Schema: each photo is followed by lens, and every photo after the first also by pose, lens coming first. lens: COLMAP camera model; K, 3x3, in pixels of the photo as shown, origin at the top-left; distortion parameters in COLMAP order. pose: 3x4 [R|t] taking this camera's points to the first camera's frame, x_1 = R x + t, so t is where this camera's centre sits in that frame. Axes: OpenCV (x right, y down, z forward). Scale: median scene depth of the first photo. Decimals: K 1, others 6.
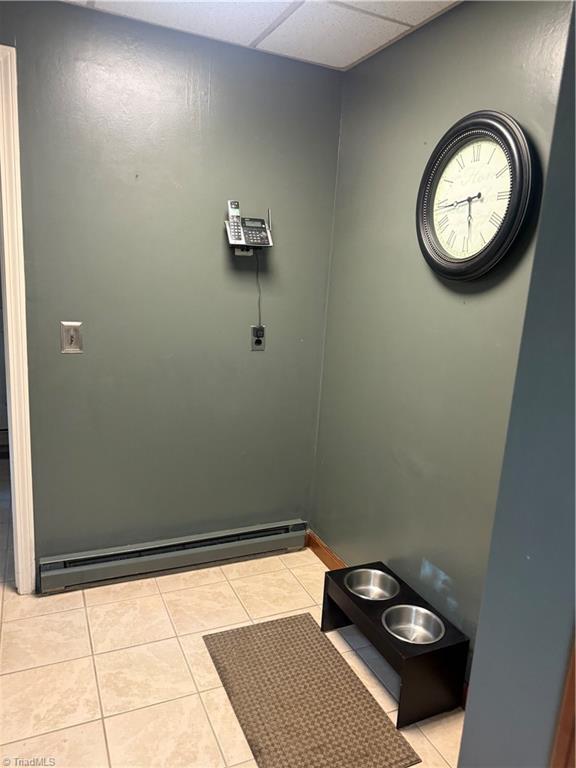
lens RADIAL K [[542.0, 0, 288.0], [0, 542.0, 384.0], [0, 0, 1]] dist [-0.003205, -0.000330]
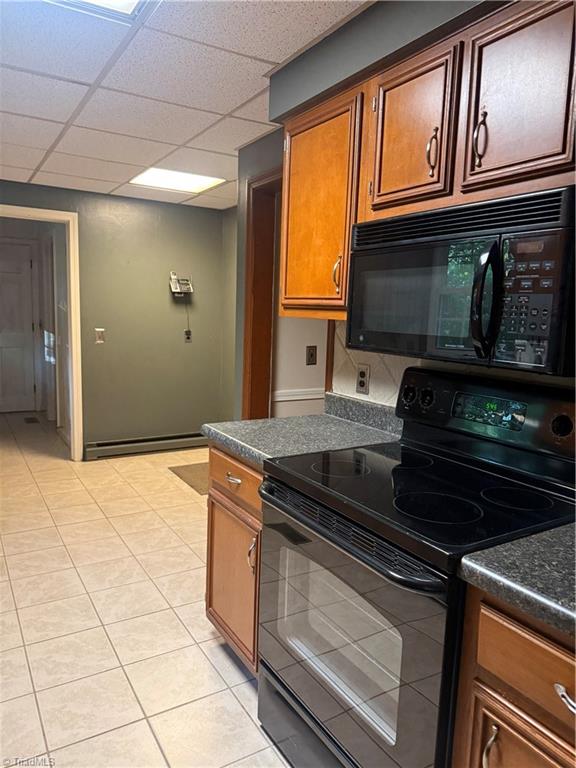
lens RADIAL K [[549.3, 0, 288.0], [0, 549.3, 384.0], [0, 0, 1]] dist [0.062299, -0.002913]
pose [[0.992745, -0.044741, 0.111608, 0.084940], [0.051471, 0.996979, -0.058169, 0.252698], [-0.108668, 0.063491, 0.992048, -1.172723]]
